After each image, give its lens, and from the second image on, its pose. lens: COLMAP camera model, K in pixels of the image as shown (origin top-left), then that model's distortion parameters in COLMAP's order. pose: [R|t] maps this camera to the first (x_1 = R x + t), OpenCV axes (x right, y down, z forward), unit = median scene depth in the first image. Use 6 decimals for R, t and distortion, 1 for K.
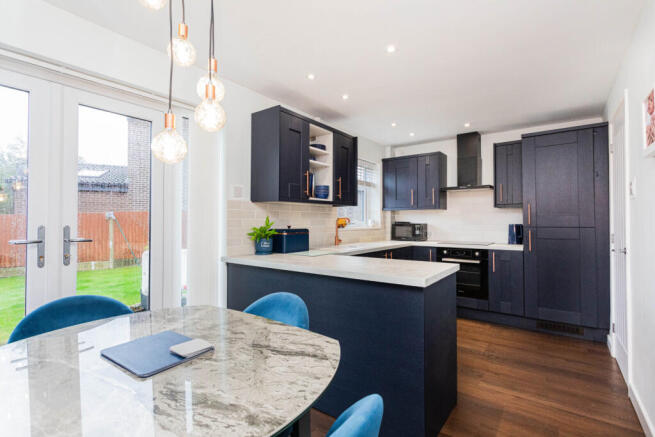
lens RADIAL K [[308.6, 0, 327.5], [0, 308.6, 218.5], [0, 0, 1]] dist [0.000827, 0.000319]
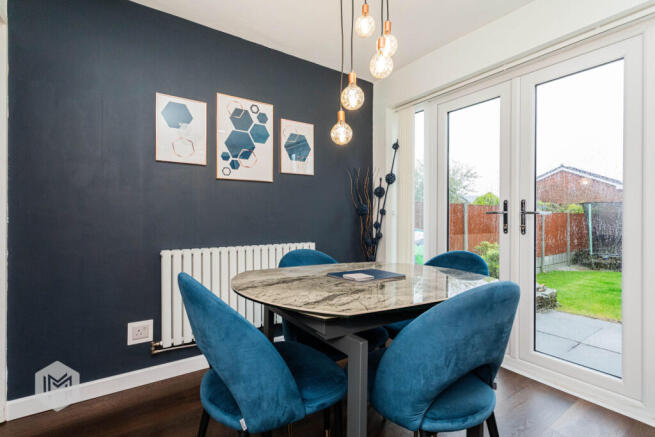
lens RADIAL K [[308.6, 0, 327.5], [0, 308.6, 218.5], [0, 0, 1]] dist [0.000827, 0.000319]
pose [[-0.330323, -0.000518, -0.943868, 0.446699], [0.010790, 0.999932, -0.004325, 0.090456], [0.943806, -0.011613, -0.330295, 0.685876]]
